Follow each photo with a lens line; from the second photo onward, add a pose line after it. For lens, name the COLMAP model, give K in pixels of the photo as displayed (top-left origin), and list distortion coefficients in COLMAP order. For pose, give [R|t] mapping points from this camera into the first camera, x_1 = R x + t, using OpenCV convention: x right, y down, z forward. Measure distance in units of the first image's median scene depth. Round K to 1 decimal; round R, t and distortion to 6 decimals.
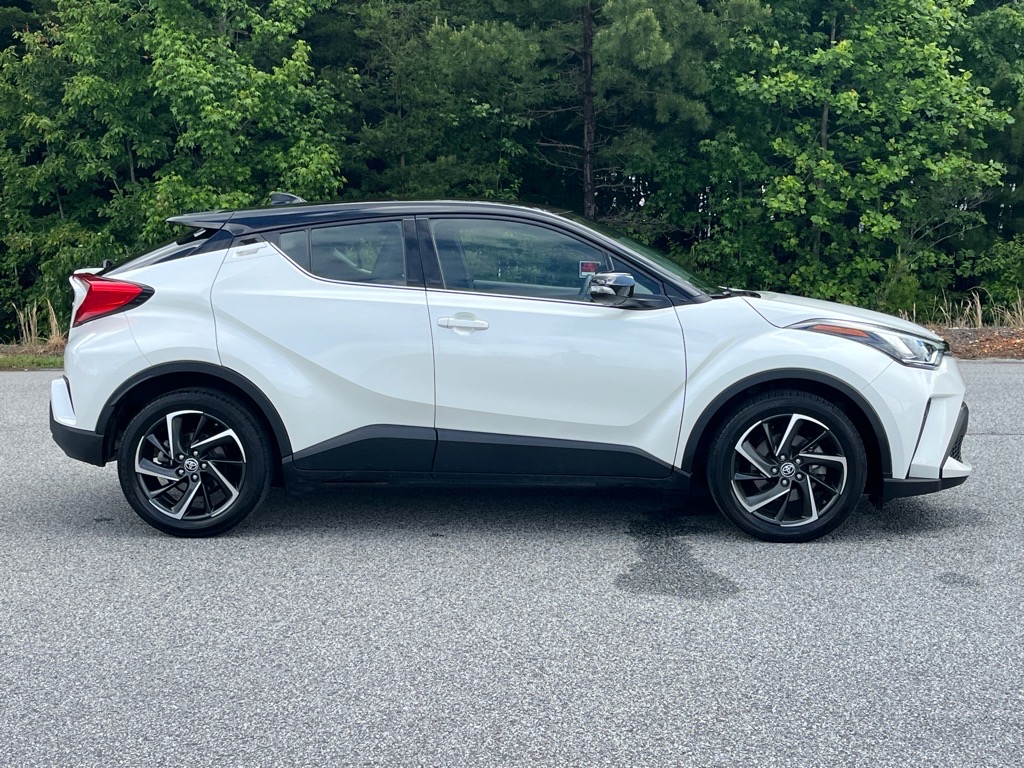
lens RADIAL K [[1394.3, 0, 512.0], [0, 1394.3, 381.3], [0, 0, 1]] dist [0.029138, 0.000000]
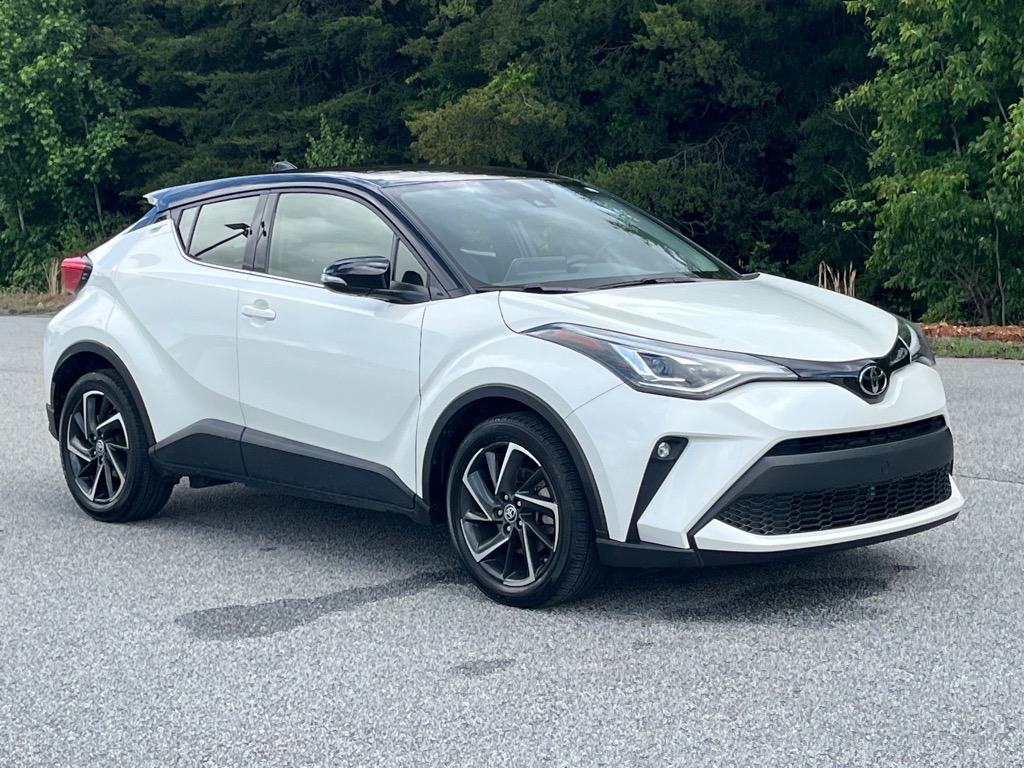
lens RADIAL K [[1998.4, 0, 511.9], [0, 1998.4, 384.0], [0, 0, 1]] dist [0.000218, 0.000000]
pose [[0.727602, 0.060155, -0.683357, 0.953420], [-0.055584, 0.998042, 0.028672, -0.041062], [0.683743, 0.017122, 0.729522, 0.178057]]
